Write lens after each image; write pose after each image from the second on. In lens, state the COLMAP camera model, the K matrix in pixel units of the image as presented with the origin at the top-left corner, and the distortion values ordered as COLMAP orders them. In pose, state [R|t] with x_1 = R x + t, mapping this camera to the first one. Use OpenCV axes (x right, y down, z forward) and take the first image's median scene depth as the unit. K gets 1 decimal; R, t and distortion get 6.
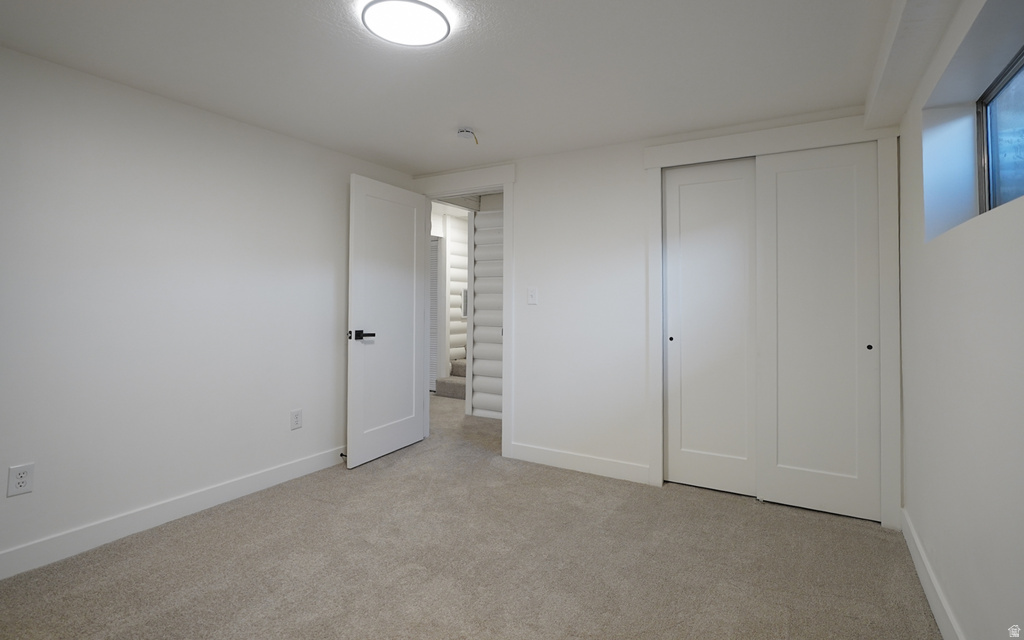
lens RADIAL K [[470.6, 0, 513.5], [0, 470.6, 294.4], [0, 0, 1]] dist [-0.000778, -0.000245]
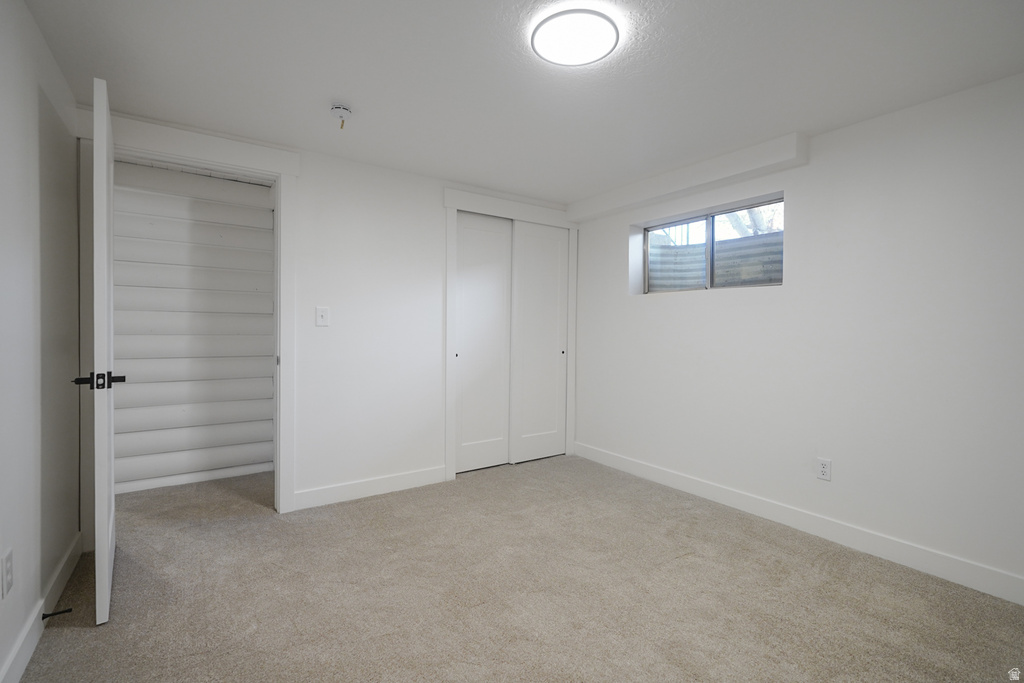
lens RADIAL K [[467.4, 0, 516.3], [0, 467.4, 338.2], [0, 0, 1]] dist [-0.000286, 0.000371]
pose [[0.438096, -0.020530, 0.898694, -0.704906], [-0.018168, 0.999333, 0.031686, 0.011489], [-0.898745, -0.030210, 0.437431, 0.370345]]
